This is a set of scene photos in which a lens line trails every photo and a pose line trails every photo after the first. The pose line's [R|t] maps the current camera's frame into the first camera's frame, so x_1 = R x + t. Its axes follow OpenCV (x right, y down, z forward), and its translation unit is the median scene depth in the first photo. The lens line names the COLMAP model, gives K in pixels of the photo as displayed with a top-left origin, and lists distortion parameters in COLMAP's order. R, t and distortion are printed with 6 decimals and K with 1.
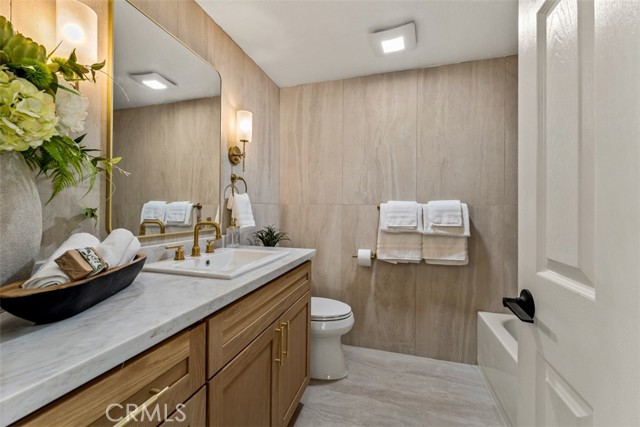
lens RADIAL K [[251.4, 0, 319.9], [0, 251.4, 211.5], [0, 0, 1]] dist [-0.004025, -0.000093]
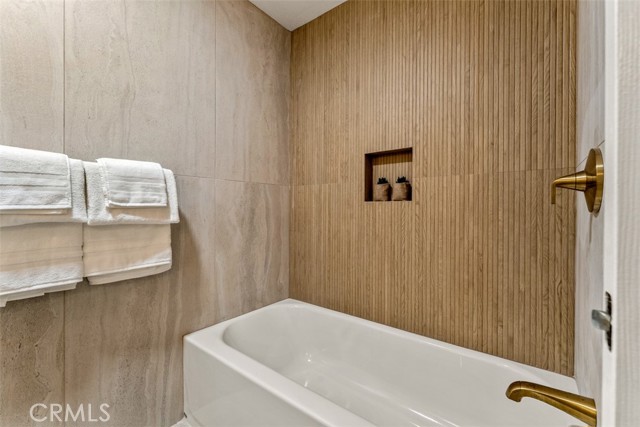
lens RADIAL K [[269.6, 0, 319.1], [0, 269.6, 210.4], [0, 0, 1]] dist [-0.003280, -0.000372]
pose [[0.349117, -0.011195, 0.937012, 0.091467], [0.003749, 0.999937, 0.010550, 0.059337], [-0.937072, -0.000171, 0.349137, 0.418143]]
